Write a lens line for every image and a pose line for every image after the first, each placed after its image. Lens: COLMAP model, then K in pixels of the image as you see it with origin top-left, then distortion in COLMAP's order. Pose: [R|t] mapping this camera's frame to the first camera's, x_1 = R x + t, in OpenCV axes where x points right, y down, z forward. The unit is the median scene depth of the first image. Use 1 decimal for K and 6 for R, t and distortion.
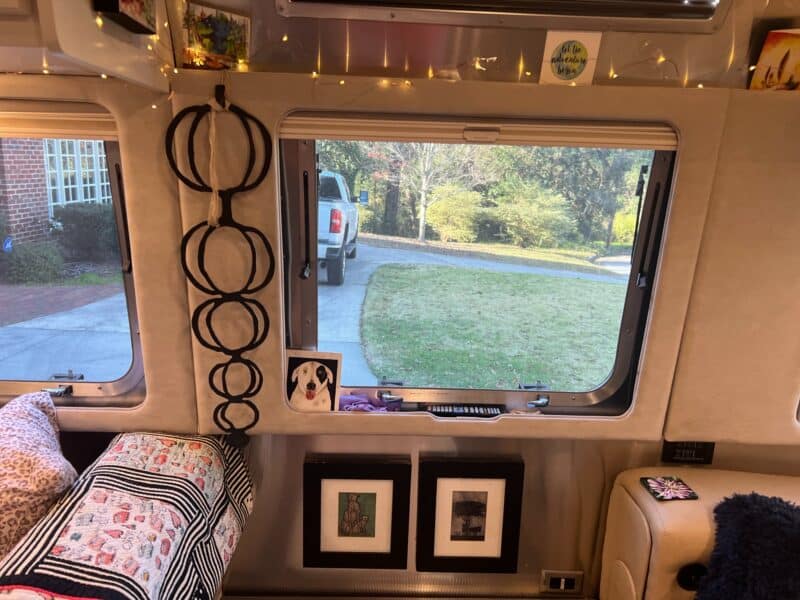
lens RADIAL K [[593.7, 0, 396.8], [0, 593.7, 302.0], [0, 0, 1]] dist [0.051607, -0.074599]
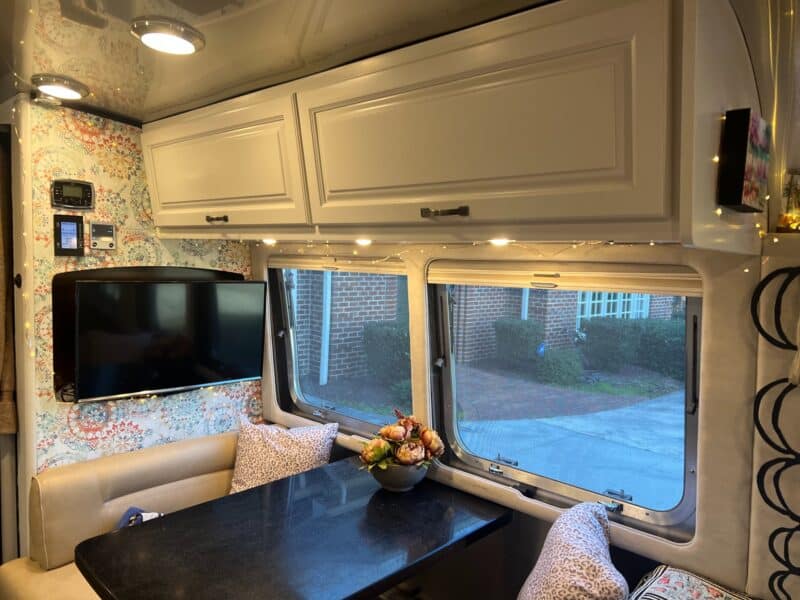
lens RADIAL K [[593.7, 0, 396.8], [0, 593.7, 302.0], [0, 0, 1]] dist [0.051607, -0.074599]
pose [[0.695421, 0.036678, -0.717666, -0.055007], [-0.168095, 0.979292, -0.112836, -0.034969], [0.698666, 0.199105, 0.687185, -0.141061]]
